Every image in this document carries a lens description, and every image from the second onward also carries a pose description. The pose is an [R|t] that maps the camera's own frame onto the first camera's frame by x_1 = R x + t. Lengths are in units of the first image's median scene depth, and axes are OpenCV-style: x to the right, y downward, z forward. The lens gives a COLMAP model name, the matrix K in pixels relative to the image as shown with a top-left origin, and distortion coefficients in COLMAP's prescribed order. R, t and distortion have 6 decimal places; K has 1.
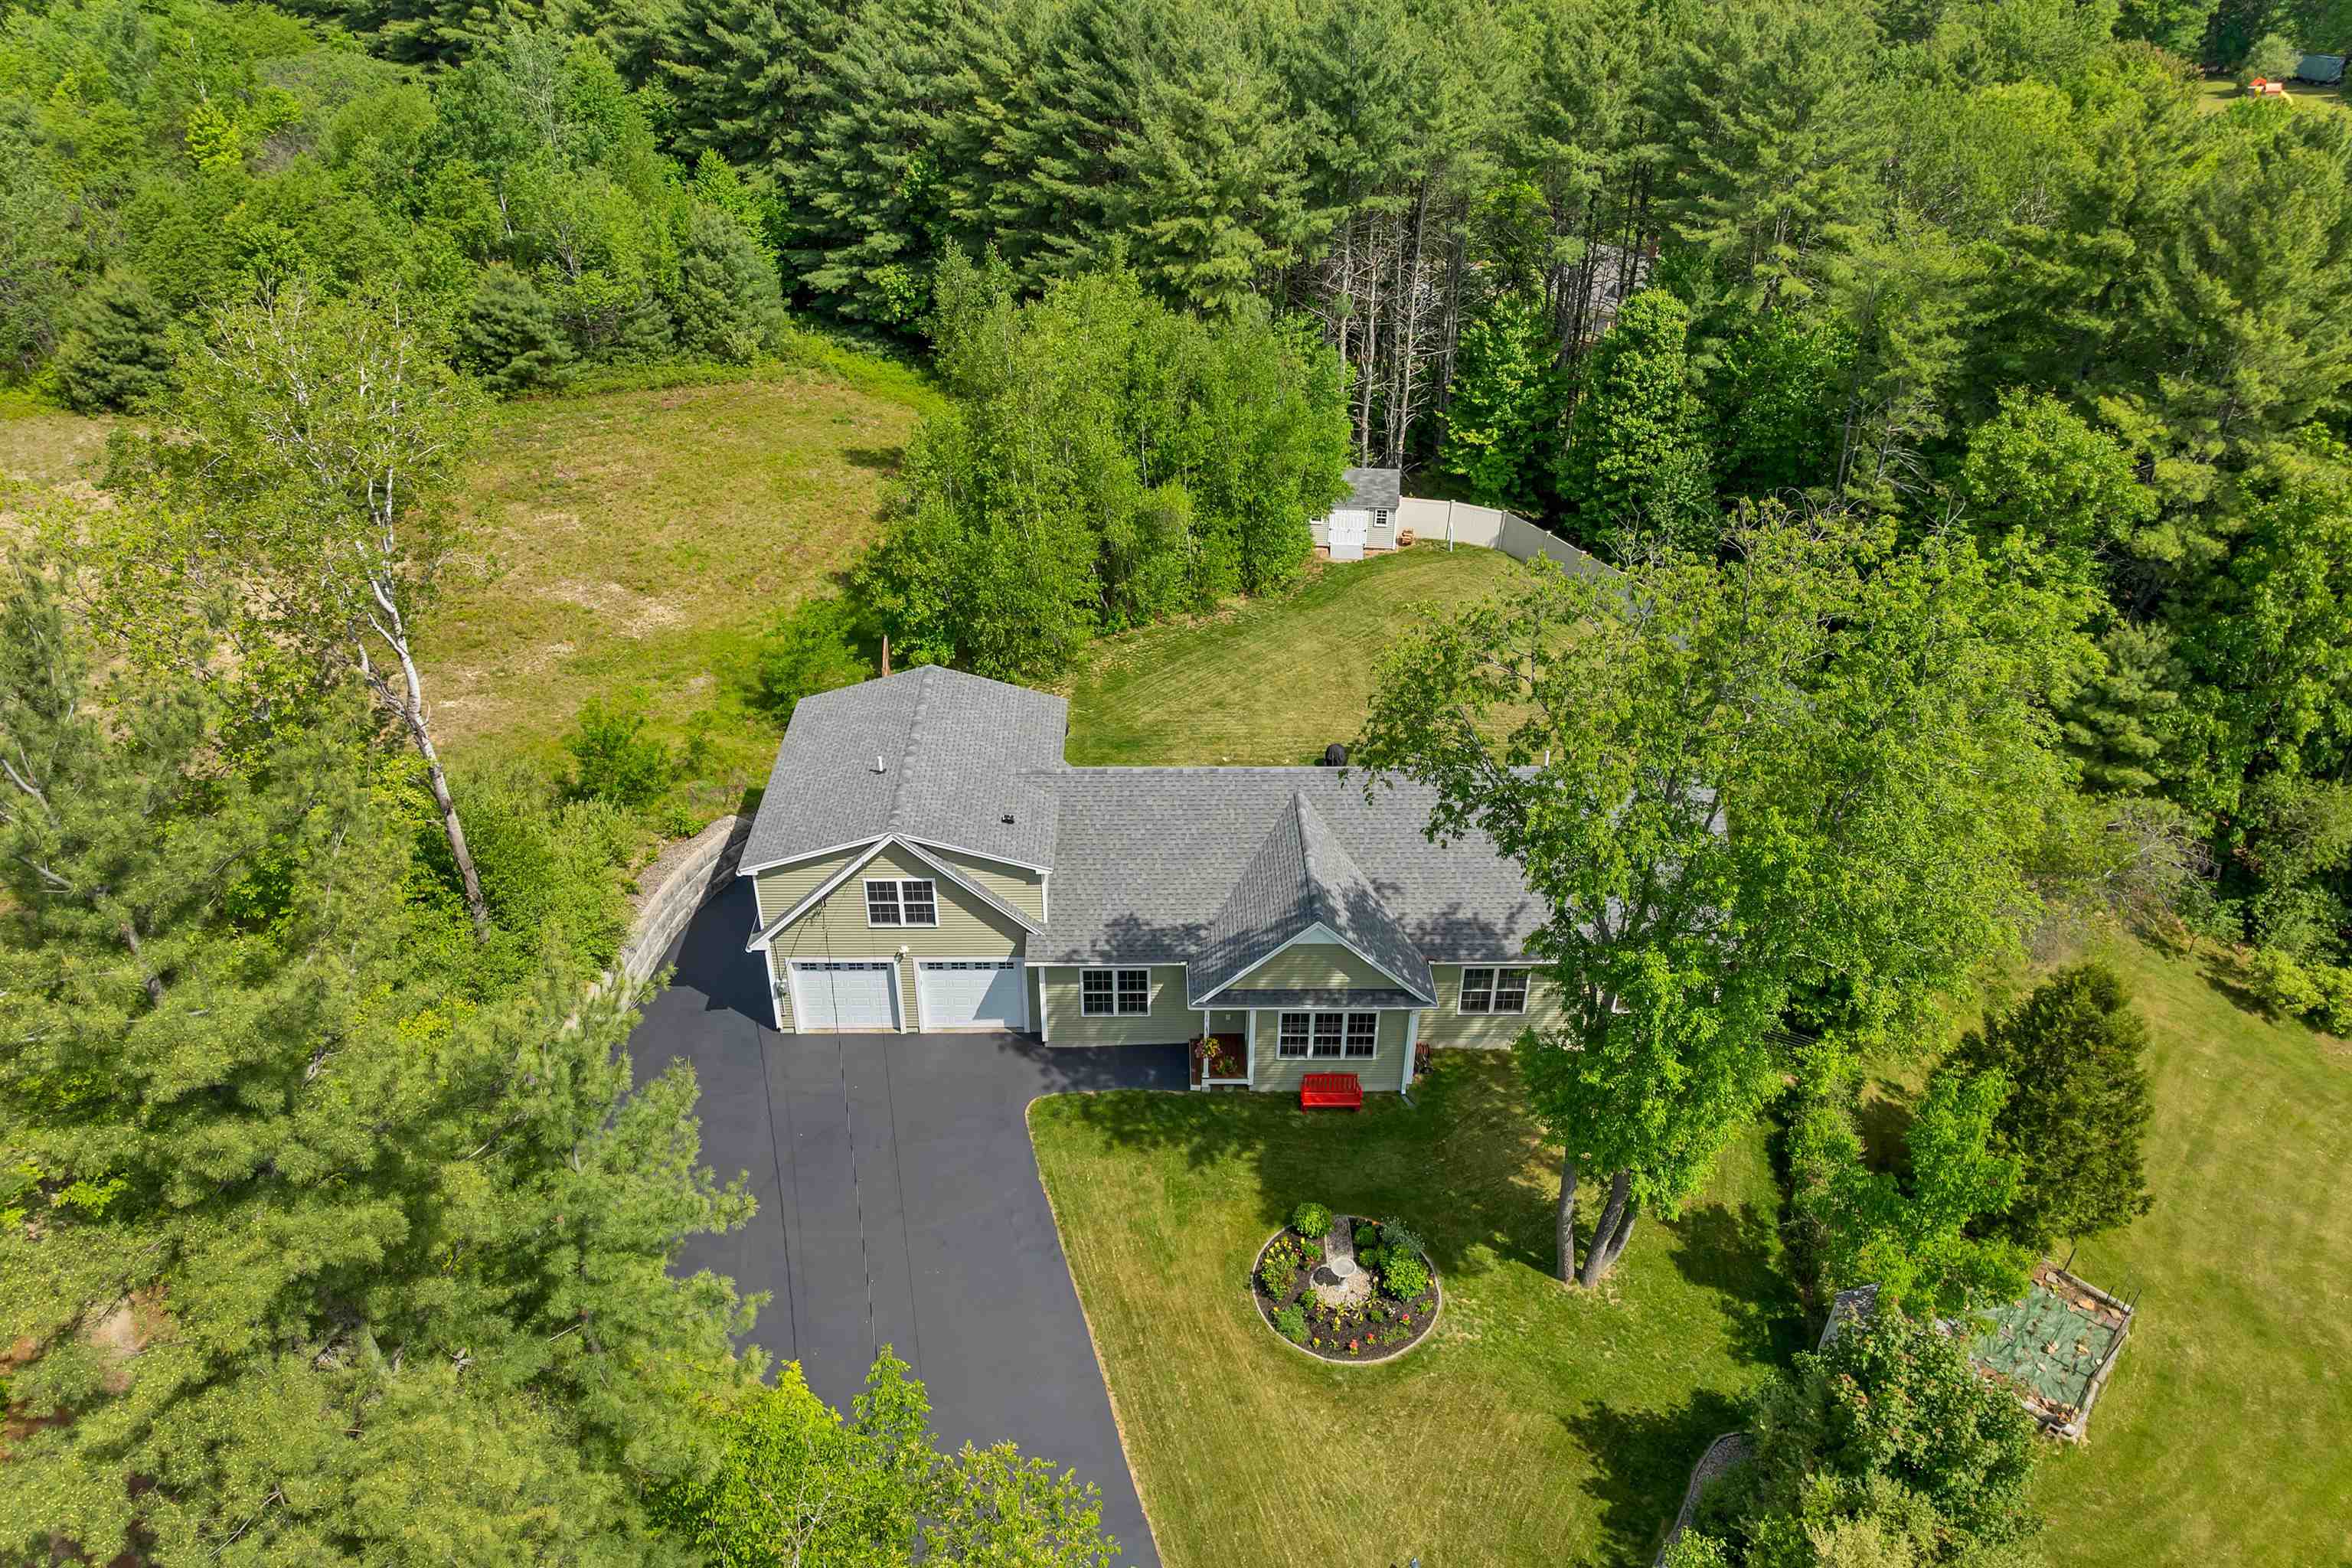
lens RADIAL K [[1672.5, 0, 1150.8], [0, 1672.5, 851.1], [0, 0, 1]] dist [0.002148, -0.082498]
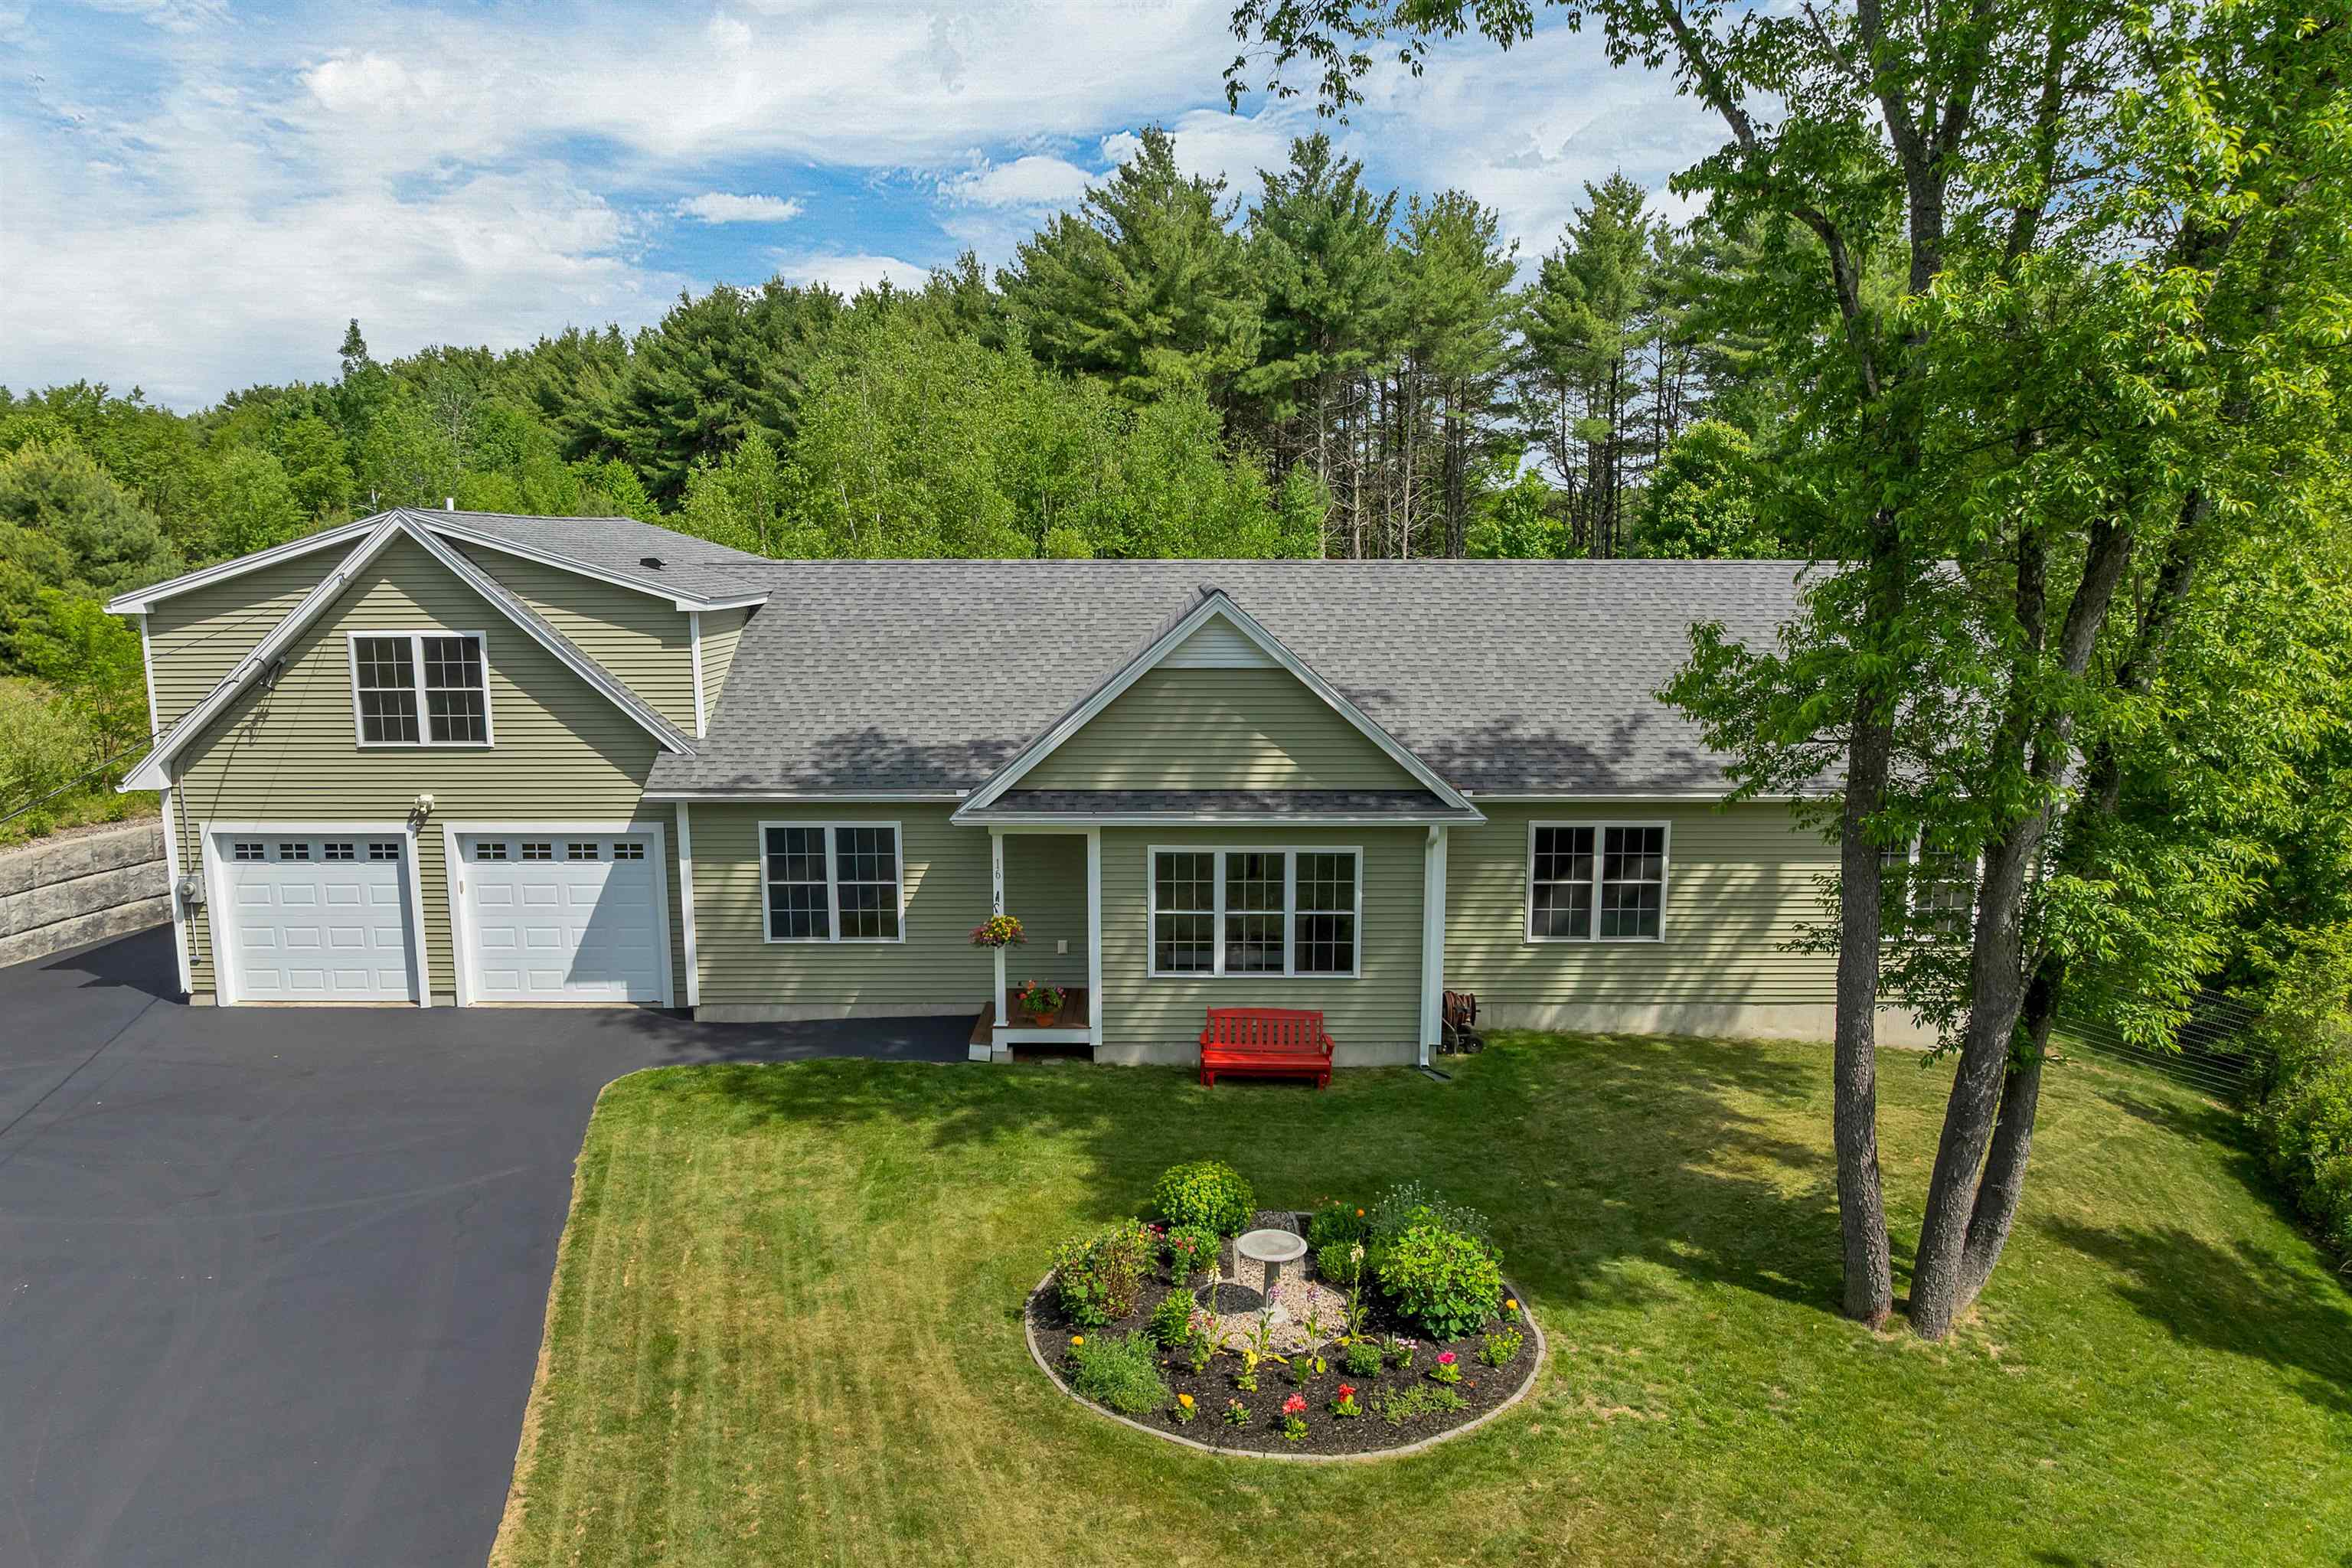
lens RADIAL K [[1672.5, 0, 1150.8], [0, 1672.5, 851.1], [0, 0, 1]] dist [0.002148, -0.082498]
pose [[0.999786, -0.002687, -0.020532, 0.085785], [-0.005802, 0.915480, -0.402322, 0.282343], [0.019878, 0.402355, 0.915268, 0.557201]]
